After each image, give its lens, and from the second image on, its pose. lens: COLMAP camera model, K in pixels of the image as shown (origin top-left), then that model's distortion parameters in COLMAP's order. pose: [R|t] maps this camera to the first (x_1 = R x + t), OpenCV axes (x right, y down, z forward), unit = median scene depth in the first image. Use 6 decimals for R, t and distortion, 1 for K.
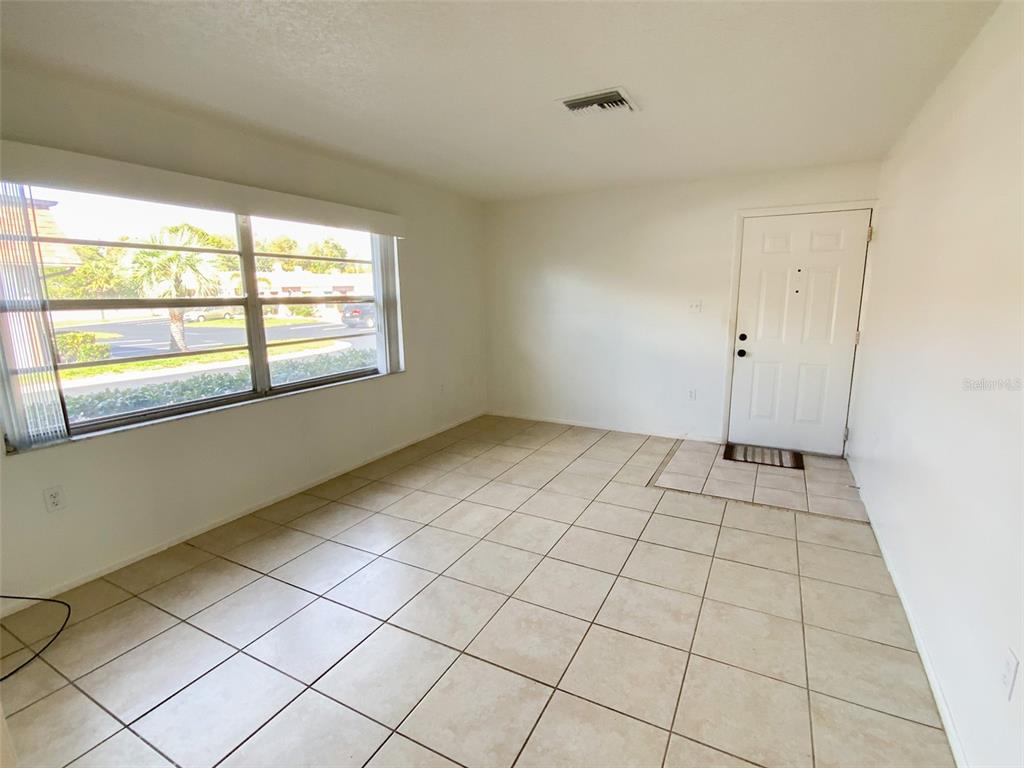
lens RADIAL K [[492.5, 0, 512.0], [0, 492.5, 384.0], [0, 0, 1]] dist [0.011346, -0.001609]
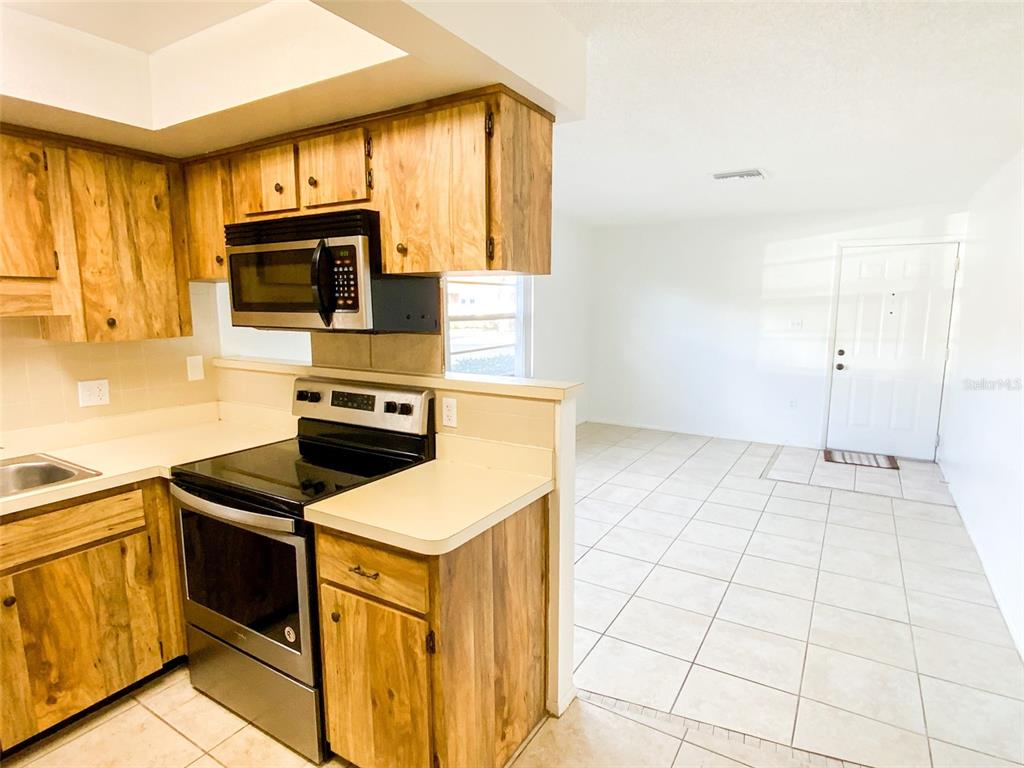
lens RADIAL K [[564.0, 0, 512.0], [0, 564.0, 384.0], [0, 0, 1]] dist [-0.000247, 0.000168]
pose [[0.997977, 0.017425, -0.061139, -0.247925], [-0.019791, 0.999070, -0.038316, 0.050163], [0.060415, 0.039449, 0.997394, -0.398010]]
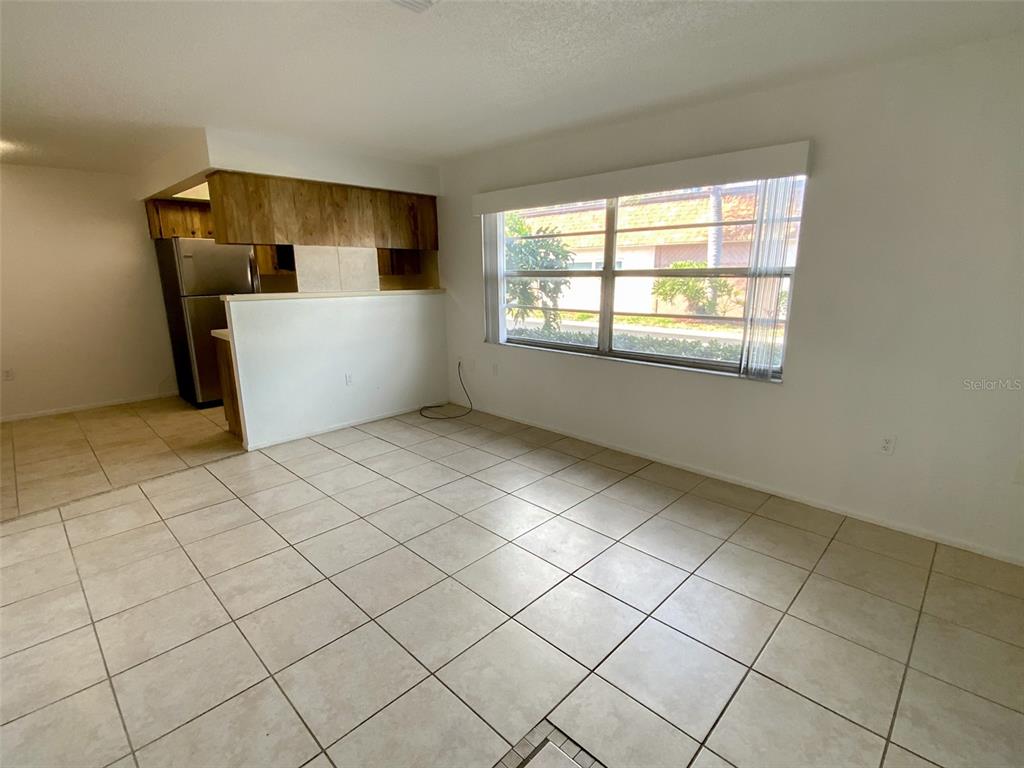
lens RADIAL K [[492.5, 0, 512.0], [0, 492.5, 384.0], [0, 0, 1]] dist [0.011346, -0.001609]
pose [[-0.278648, 0.230711, -0.932270, 0.657406], [-0.168535, 0.943907, 0.283965, -0.203167], [0.945490, 0.236247, -0.224135, 1.057211]]
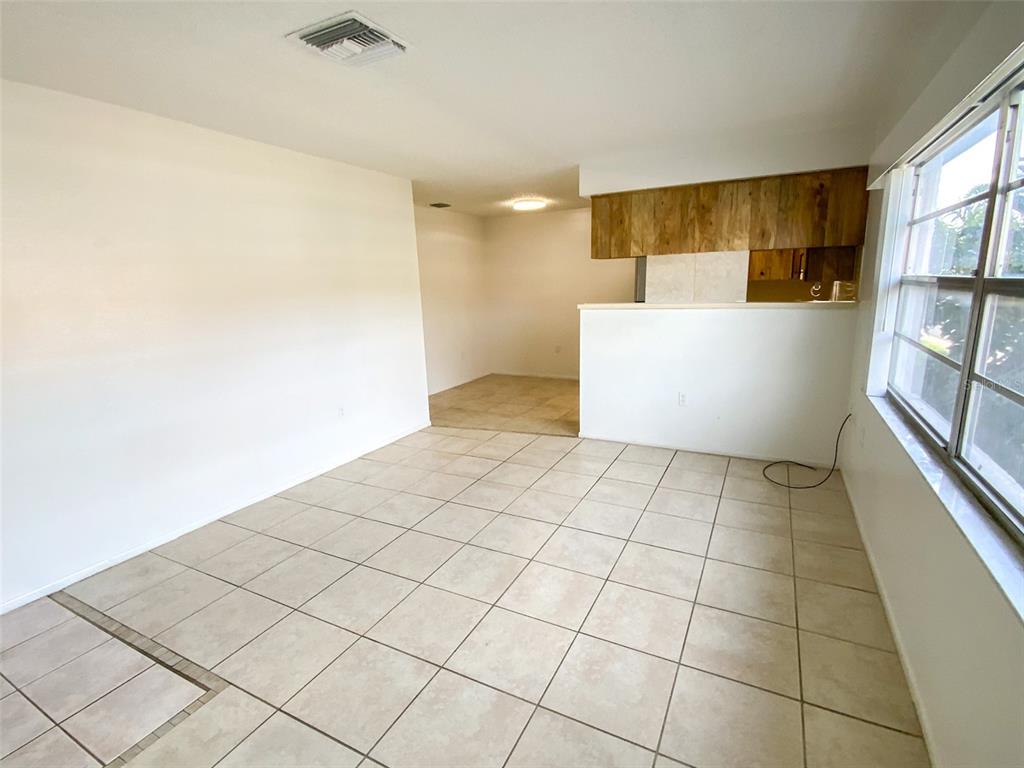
lens RADIAL K [[492.5, 0, 512.0], [0, 492.5, 384.0], [0, 0, 1]] dist [0.011346, -0.001609]
pose [[-0.999127, 0.041678, -0.002998, -0.030021], [0.037393, 0.923805, 0.381032, -0.273383], [0.018650, 0.380587, -0.924557, 1.432587]]
